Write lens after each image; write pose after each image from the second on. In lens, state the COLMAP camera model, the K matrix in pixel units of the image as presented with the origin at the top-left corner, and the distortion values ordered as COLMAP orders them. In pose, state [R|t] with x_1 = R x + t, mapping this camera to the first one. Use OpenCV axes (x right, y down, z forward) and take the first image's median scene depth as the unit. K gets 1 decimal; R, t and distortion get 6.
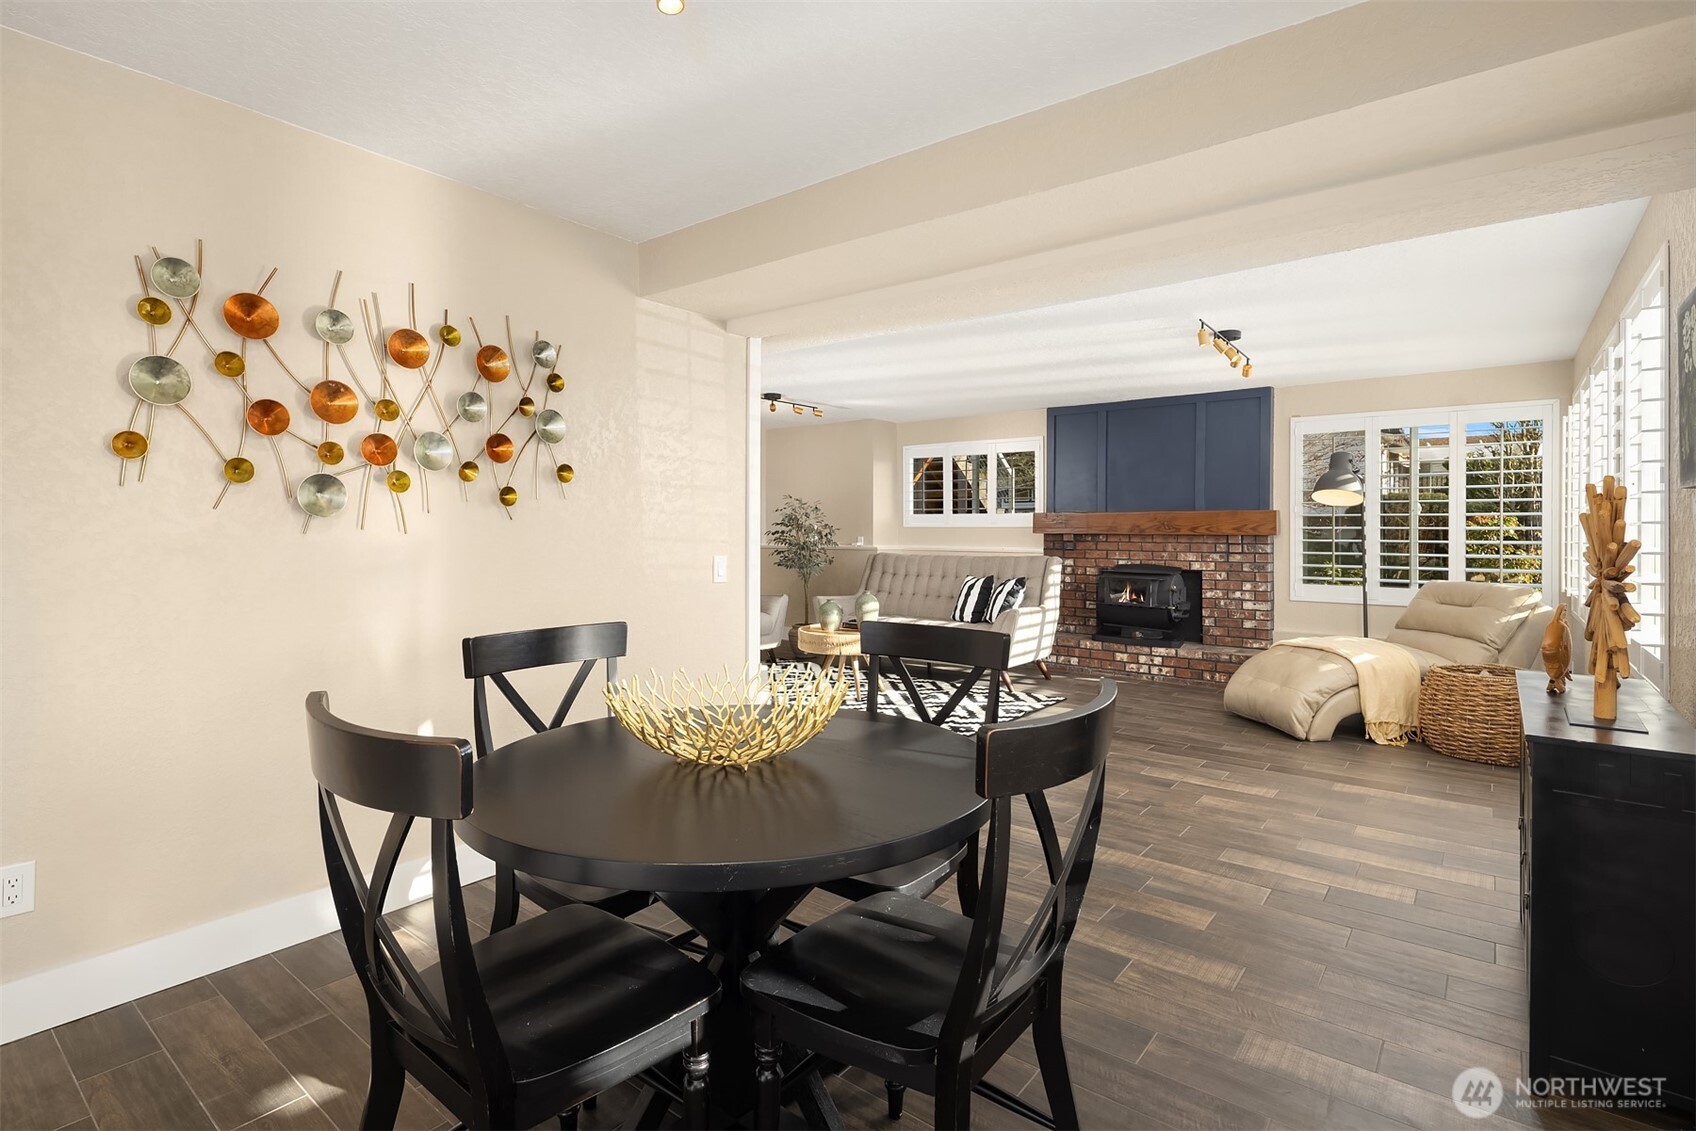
lens RADIAL K [[822.5, 0, 845.0], [0, 822.5, 533.7], [0, 0, 1]] dist [0.000370, -0.000026]
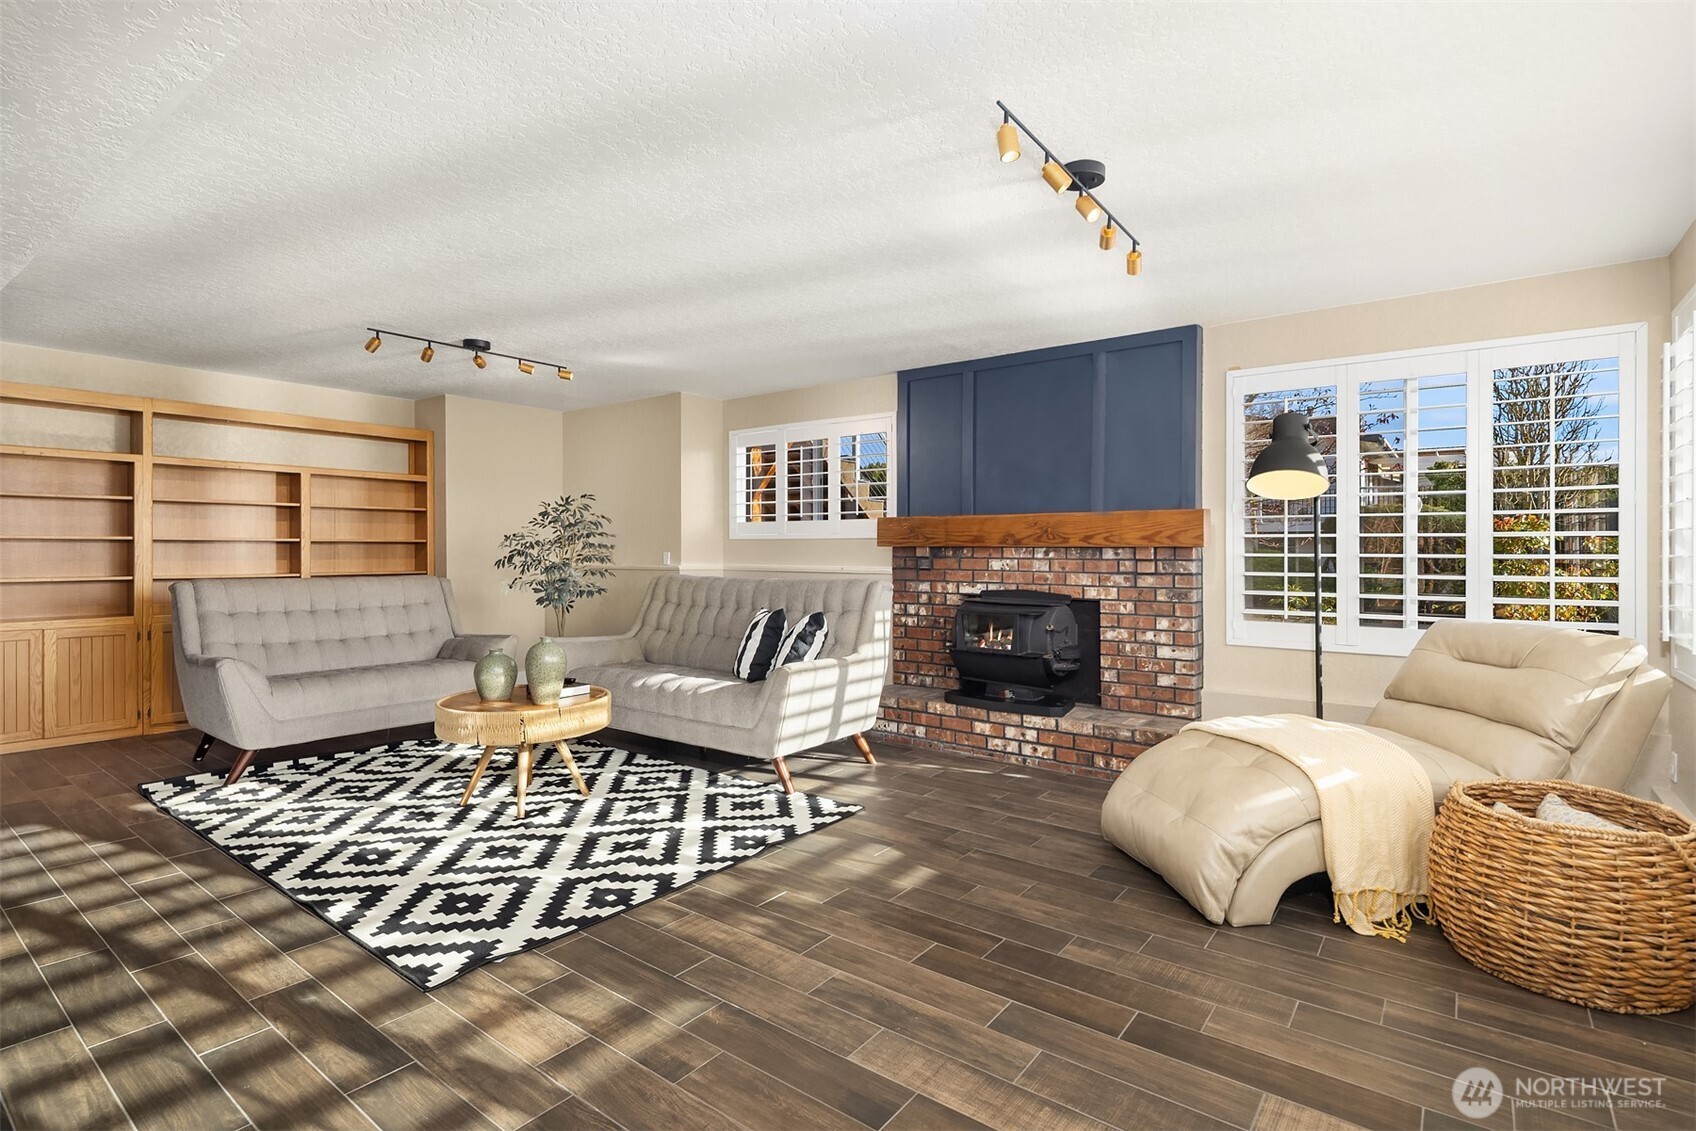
lens RADIAL K [[828.4, 0, 844.1], [0, 828.4, 550.5], [0, 0, 1]] dist [-0.000700, -0.000402]
pose [[0.999753, -0.001004, 0.022202, 0.215861], [0.001072, 0.999995, -0.003030, 0.006207], [-0.022199, 0.003053, 0.999749, 0.333928]]
